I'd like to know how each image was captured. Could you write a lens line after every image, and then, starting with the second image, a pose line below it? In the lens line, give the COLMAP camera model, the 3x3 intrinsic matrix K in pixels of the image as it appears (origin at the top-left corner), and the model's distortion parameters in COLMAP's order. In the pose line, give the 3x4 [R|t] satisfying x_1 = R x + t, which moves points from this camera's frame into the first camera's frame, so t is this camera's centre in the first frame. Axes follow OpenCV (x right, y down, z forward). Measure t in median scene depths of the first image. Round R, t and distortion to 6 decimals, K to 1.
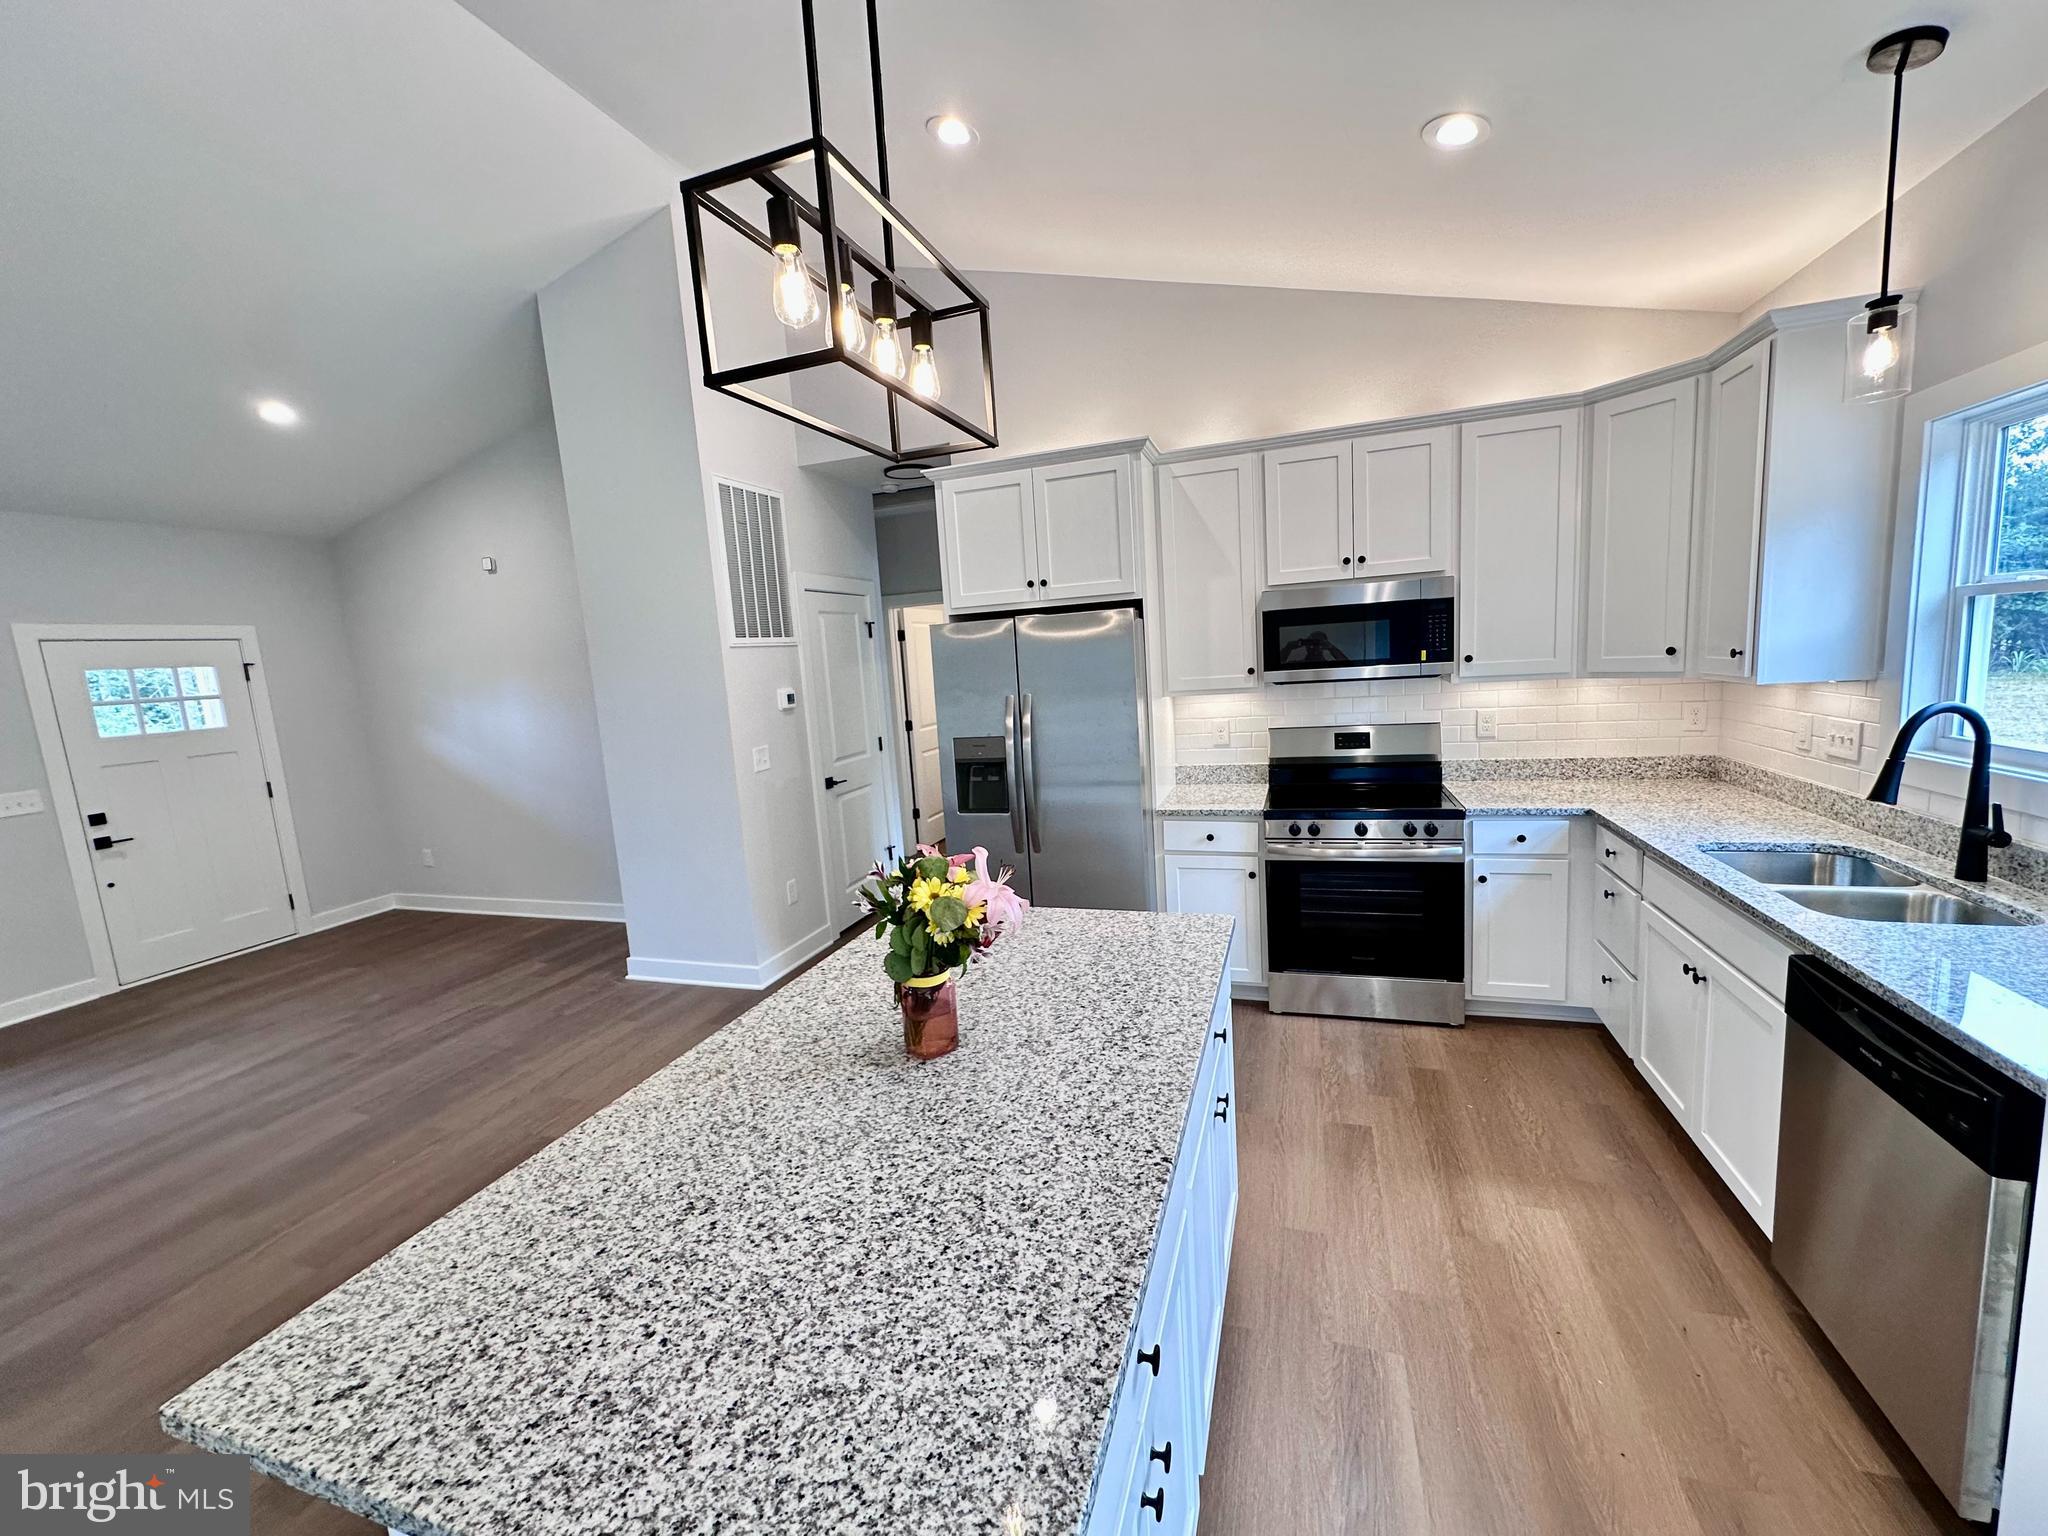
lens RADIAL K [[812.5, 0, 1023.4], [0, 812.5, 769.9], [0, 0, 1]] dist [-0.000326, -0.000143]
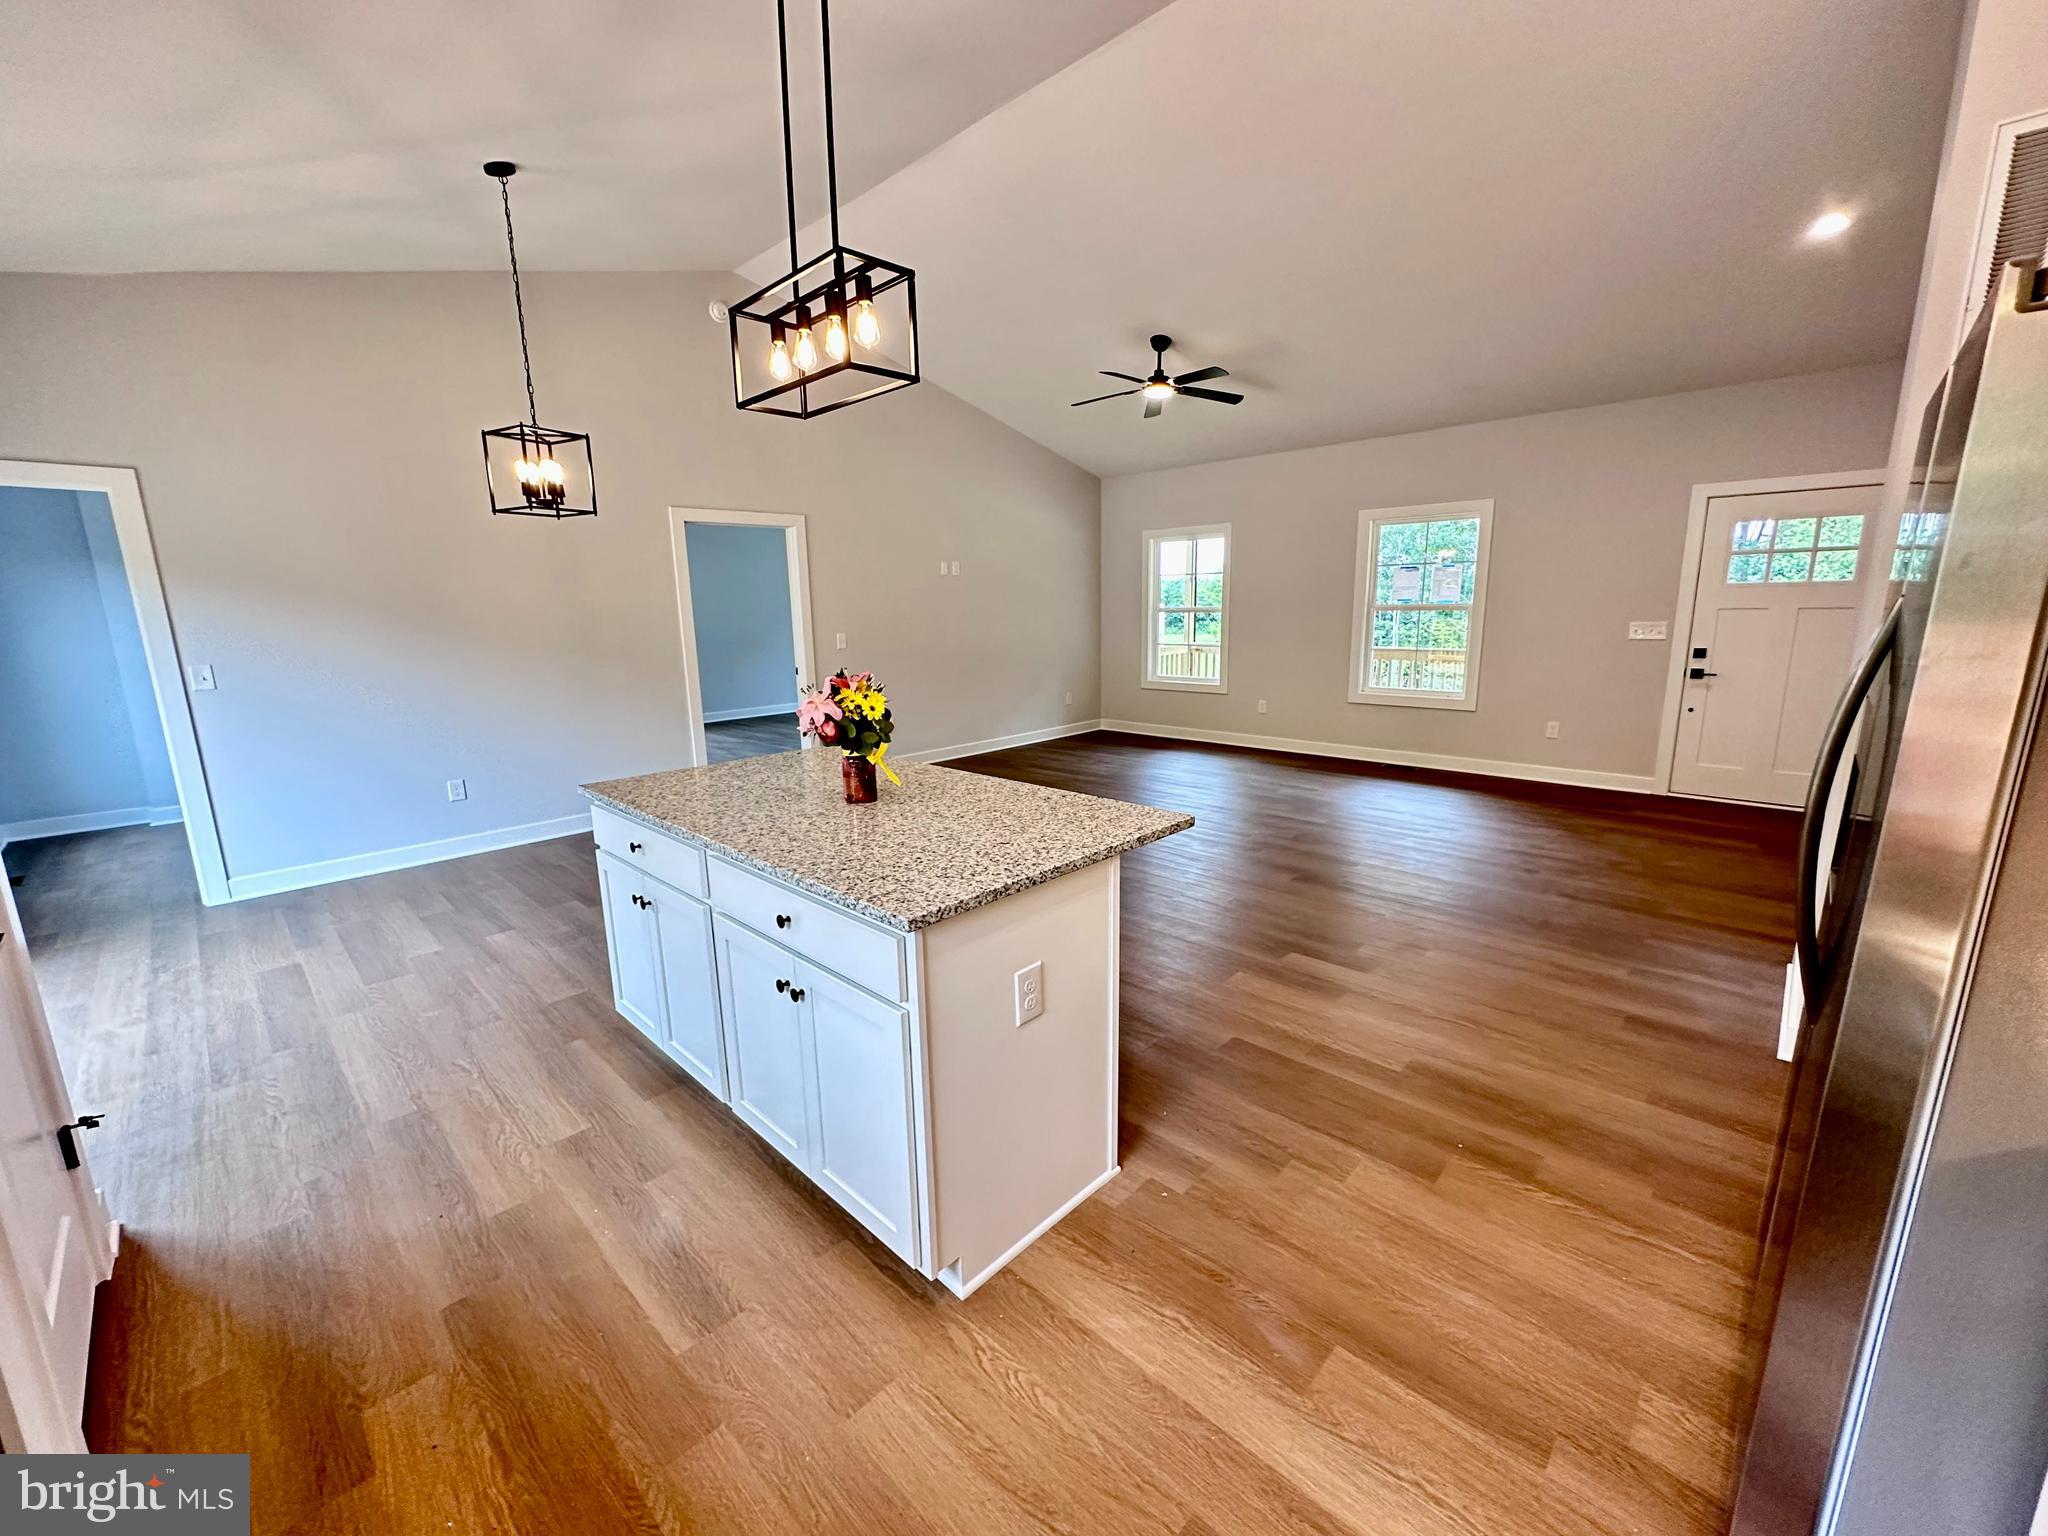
lens RADIAL K [[812.5, 0, 1024.0], [0, 812.5, 765.1], [0, 0, 1]] dist [-0.000326, -0.000143]
pose [[-0.413237, 0.253239, -0.874703, 0.393384], [-0.081922, 0.946321, 0.312676, -0.084509], [0.906931, 0.200866, -0.370309, 0.655227]]
